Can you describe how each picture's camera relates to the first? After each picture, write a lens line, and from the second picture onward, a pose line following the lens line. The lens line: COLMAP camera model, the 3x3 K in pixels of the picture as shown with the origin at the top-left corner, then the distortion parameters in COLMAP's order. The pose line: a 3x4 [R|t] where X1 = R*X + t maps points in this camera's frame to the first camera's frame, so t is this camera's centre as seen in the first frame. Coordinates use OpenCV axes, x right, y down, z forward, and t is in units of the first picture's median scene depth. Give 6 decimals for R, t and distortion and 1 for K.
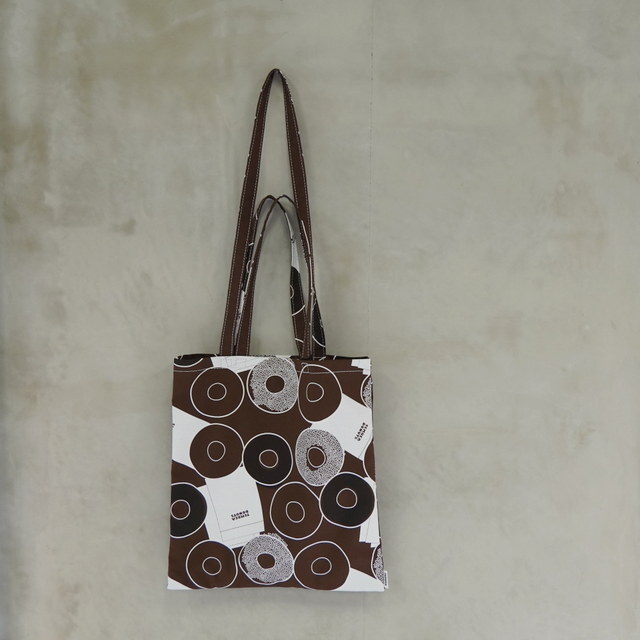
lens RADIAL K [[987.7, 0, 320.0], [0, 987.7, 320.0], [0, 0, 1]] dist [-0.017302, 0.114094]
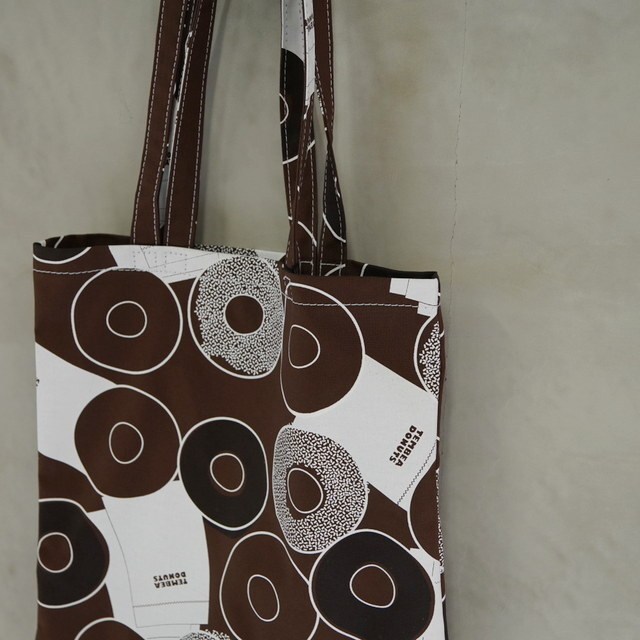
lens RADIAL K [[1329.3, 0, 320.0], [0, 1329.3, 320.0], [0, 0, 1]] dist [0.144685, 0.063462]
pose [[0.953129, 0.086959, -0.289798, 0.164469], [-0.042275, 0.986688, 0.157034, -0.029739], [0.299595, -0.137422, 0.944117, 0.434667]]
